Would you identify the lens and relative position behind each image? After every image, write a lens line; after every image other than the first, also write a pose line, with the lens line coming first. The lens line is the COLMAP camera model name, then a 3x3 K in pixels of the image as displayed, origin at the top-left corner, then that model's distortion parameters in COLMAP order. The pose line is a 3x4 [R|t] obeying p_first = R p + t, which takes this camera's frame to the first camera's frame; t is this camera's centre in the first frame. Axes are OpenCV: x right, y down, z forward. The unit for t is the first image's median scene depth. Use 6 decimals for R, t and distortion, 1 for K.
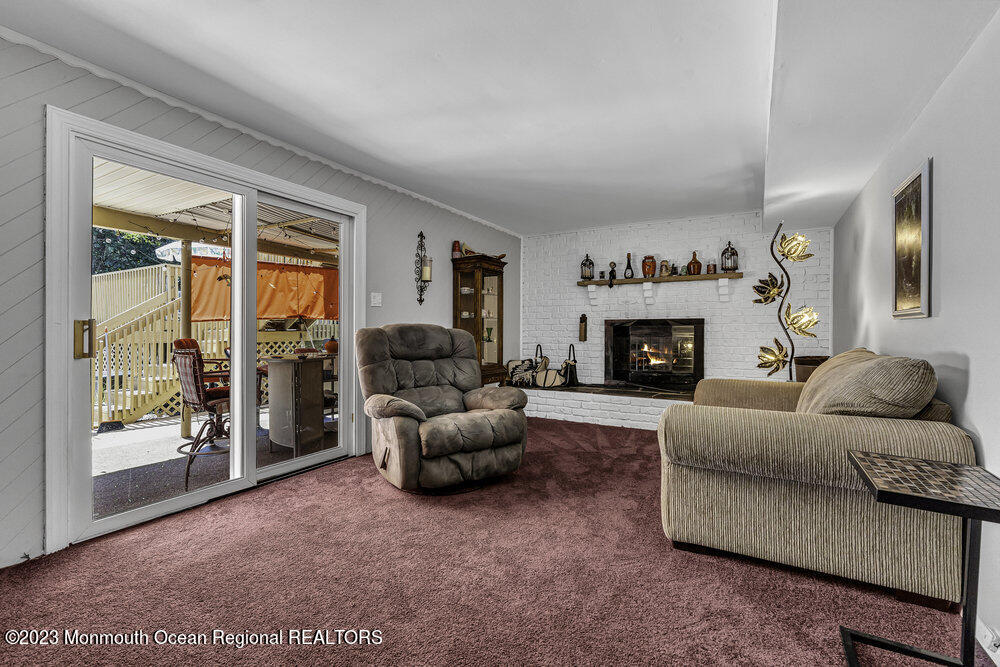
lens RADIAL K [[450.2, 0, 499.4], [0, 450.2, 331.8], [0, 0, 1]] dist [-0.002063, 0.000026]
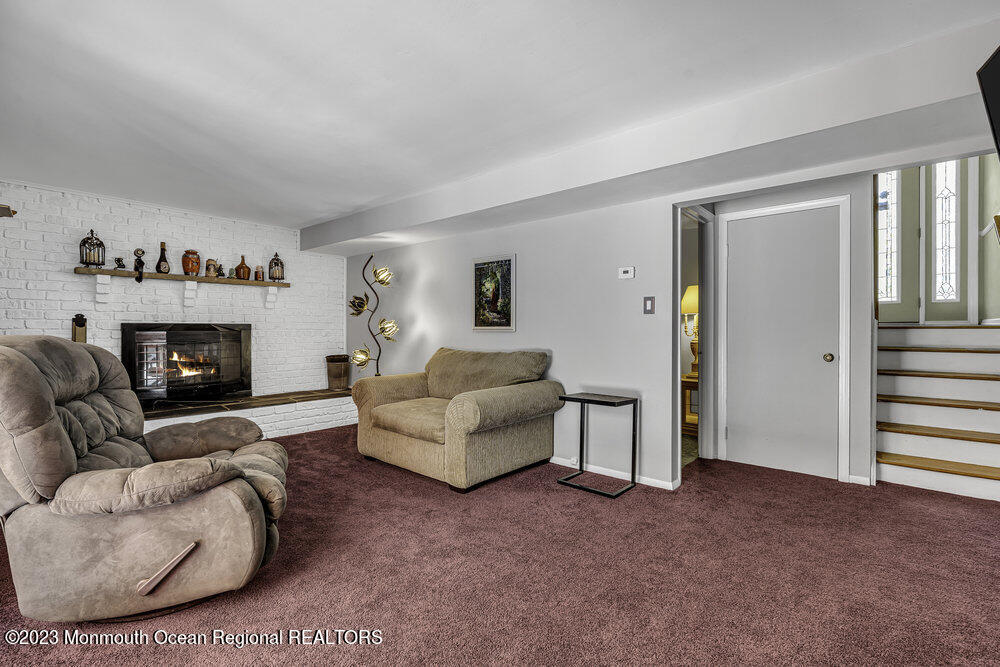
lens RADIAL K [[450.2, 0, 501.9], [0, 450.2, 330.2], [0, 0, 1]] dist [-0.002063, 0.000026]
pose [[0.195426, -0.002985, 0.980714, -0.401467], [0.001743, 0.999995, 0.002696, -0.016755], [-0.980717, 0.001183, 0.195430, 0.246415]]
